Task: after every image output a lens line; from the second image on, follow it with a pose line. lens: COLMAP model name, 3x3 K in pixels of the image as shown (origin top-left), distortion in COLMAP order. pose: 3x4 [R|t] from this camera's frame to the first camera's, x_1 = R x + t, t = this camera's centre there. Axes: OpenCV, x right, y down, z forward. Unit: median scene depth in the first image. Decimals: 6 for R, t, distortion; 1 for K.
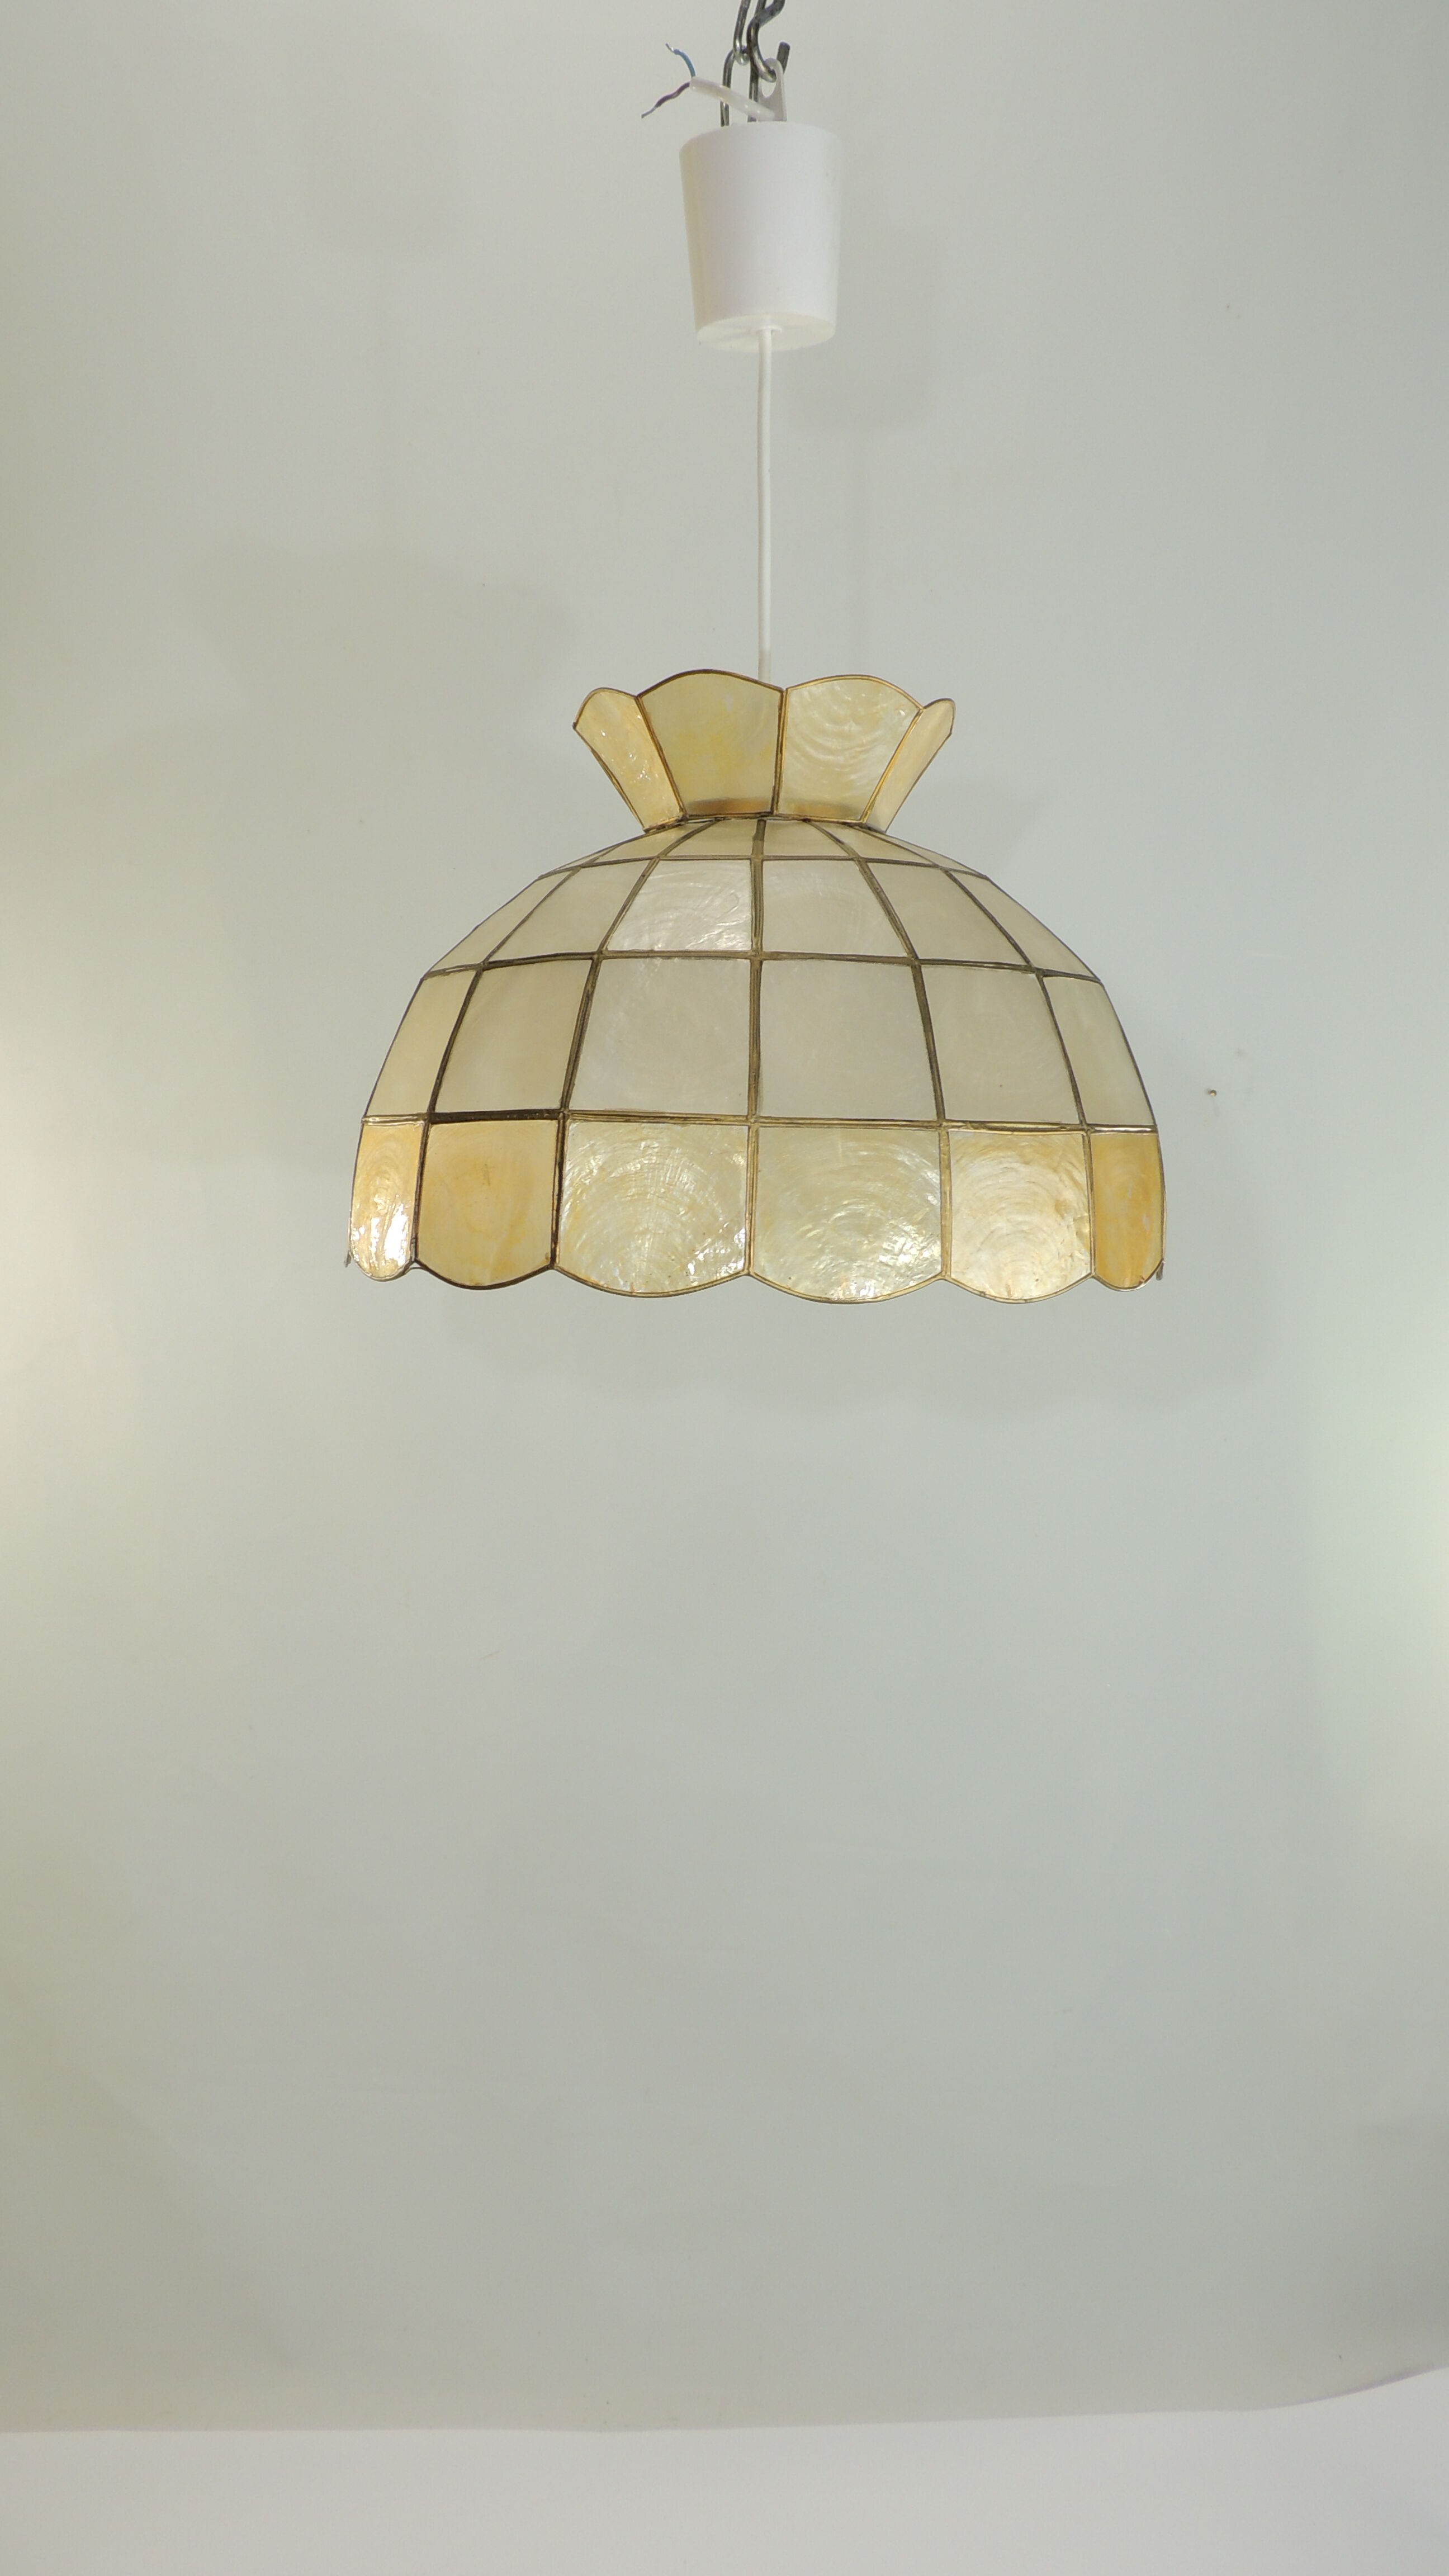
lens RADIAL K [[1795.8, 0, 689.7], [0, 1795.8, 1239.7], [0, 0, 1]] dist [0.000370, 0.000816]
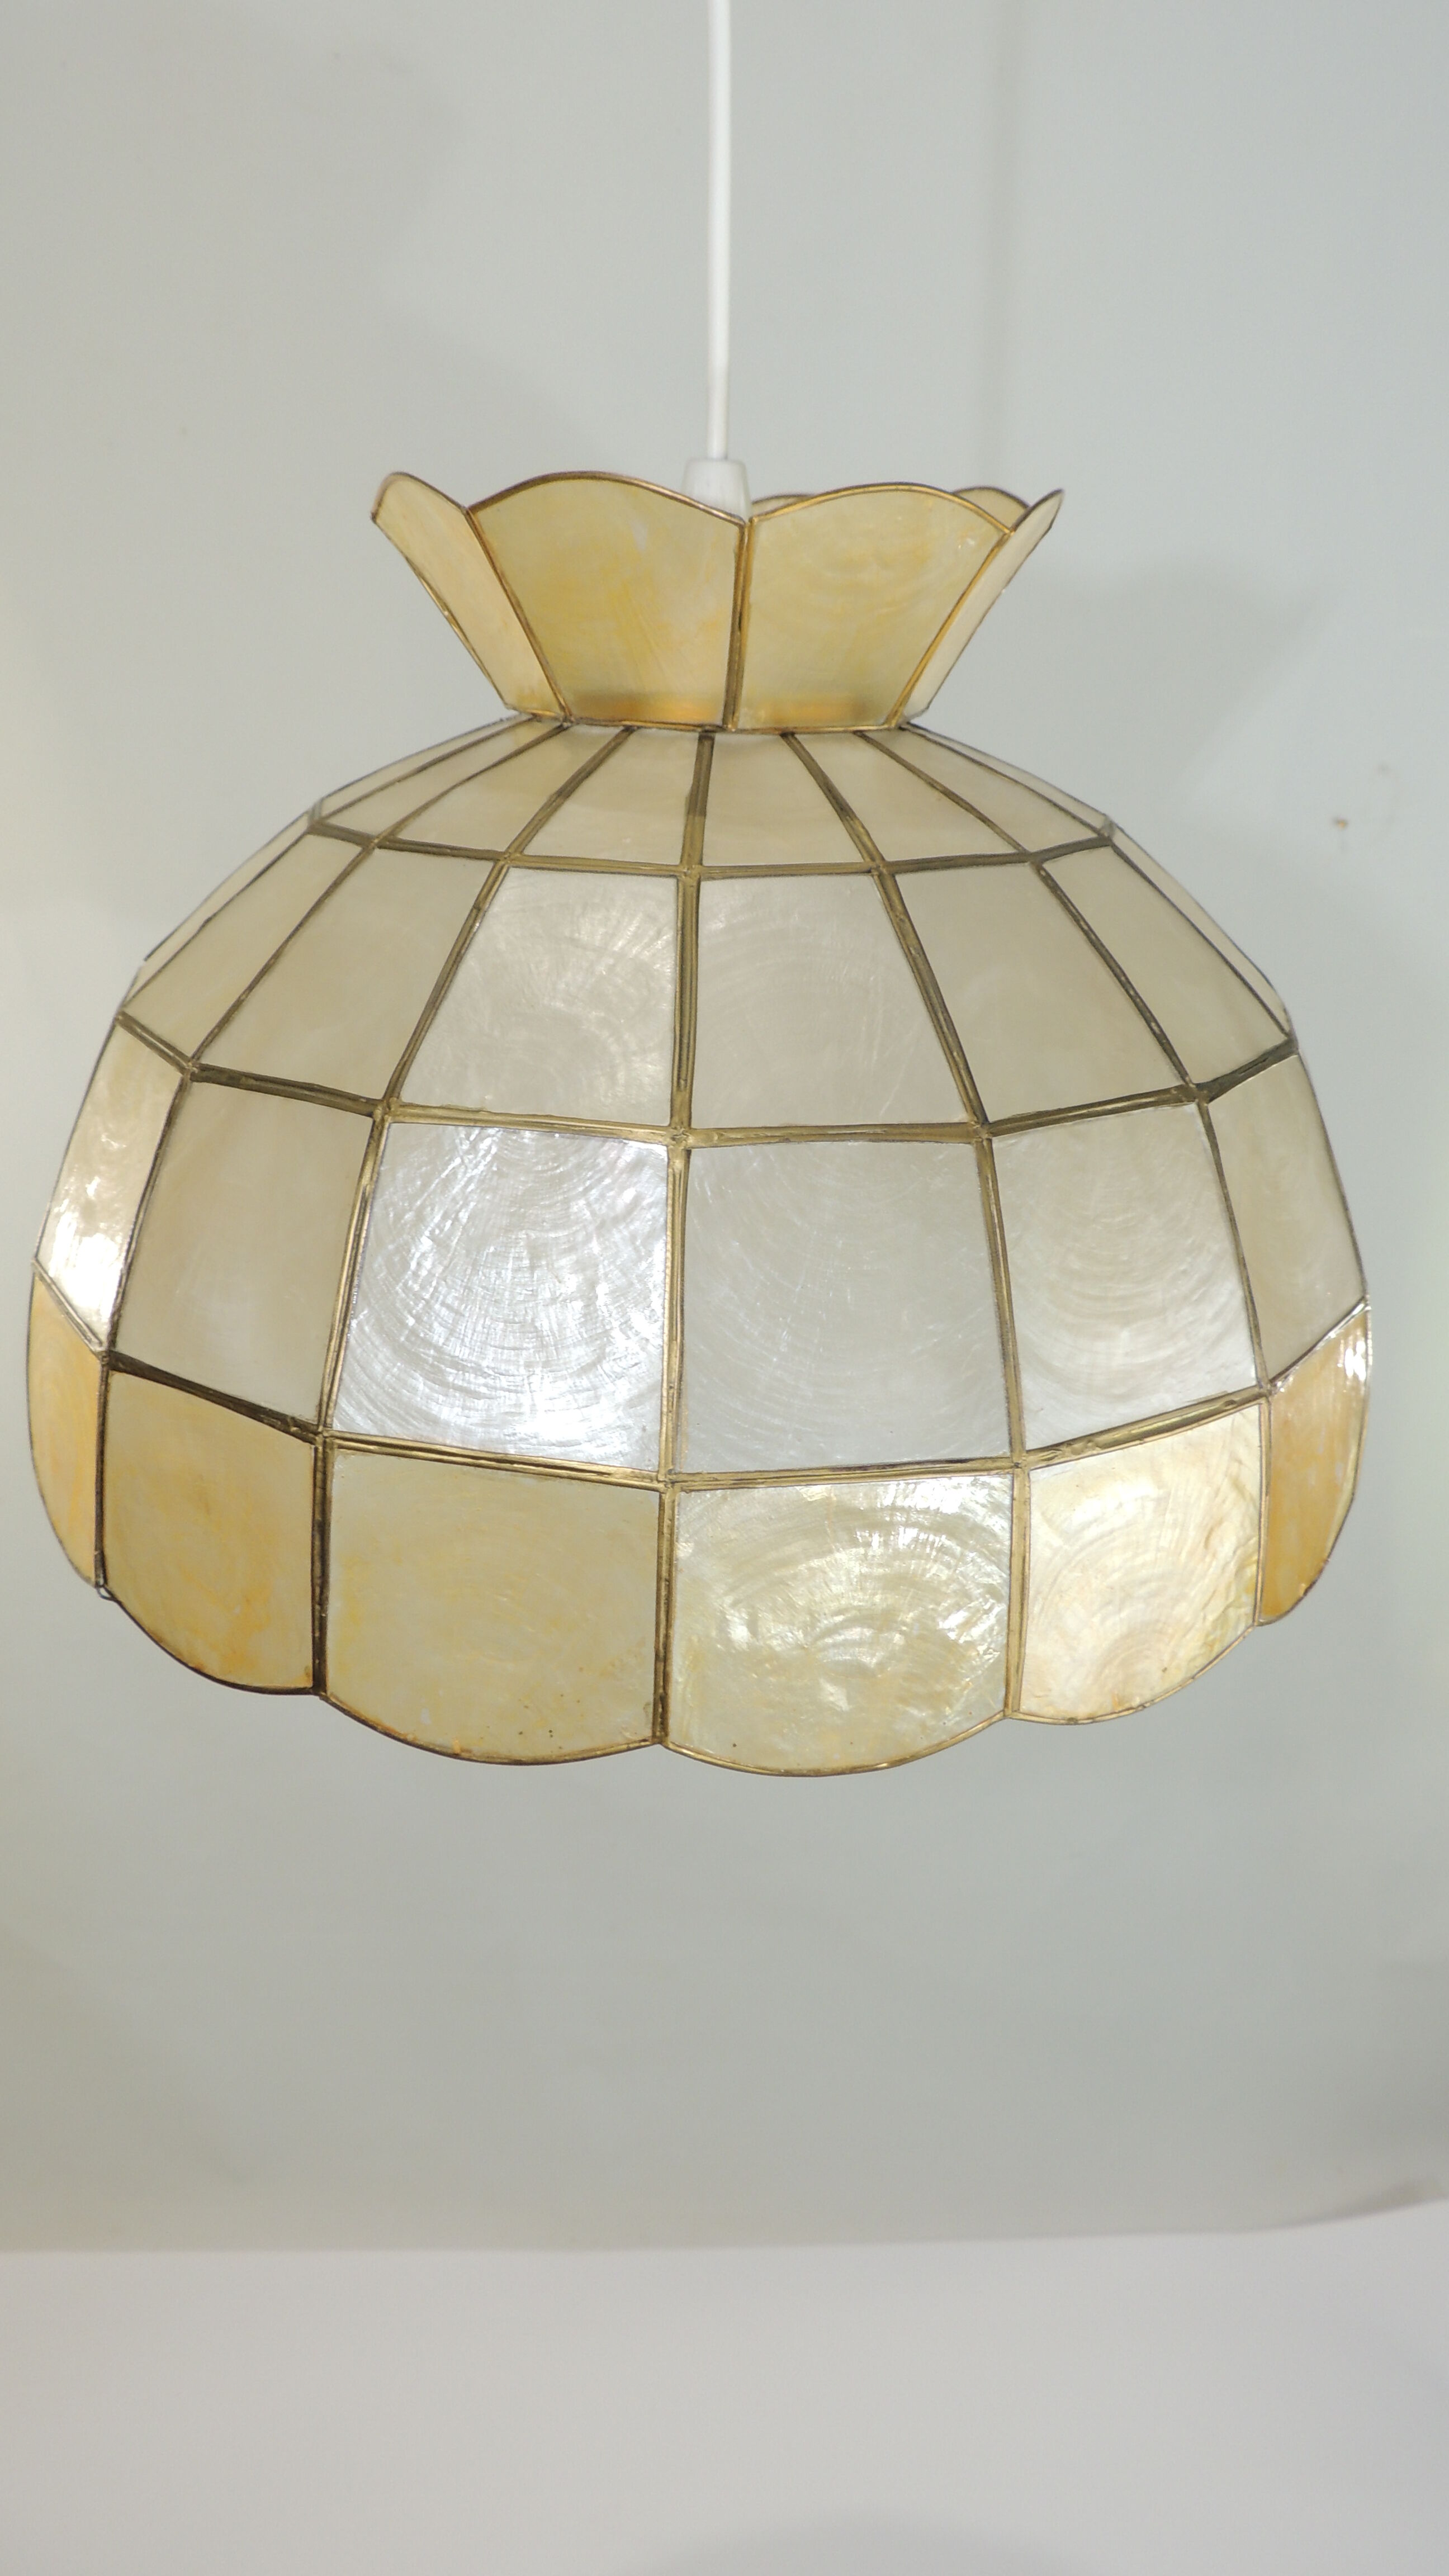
lens RADIAL K [[1768.8, 0, 731.9], [0, 1768.8, 1184.1], [0, 0, 1]] dist [-0.020925, -0.000583]
pose [[0.999850, -0.001661, 0.017216, 0.039460], [-0.003281, 0.959086, 0.283095, -0.264108], [-0.016981, -0.283109, 0.958937, 0.456826]]
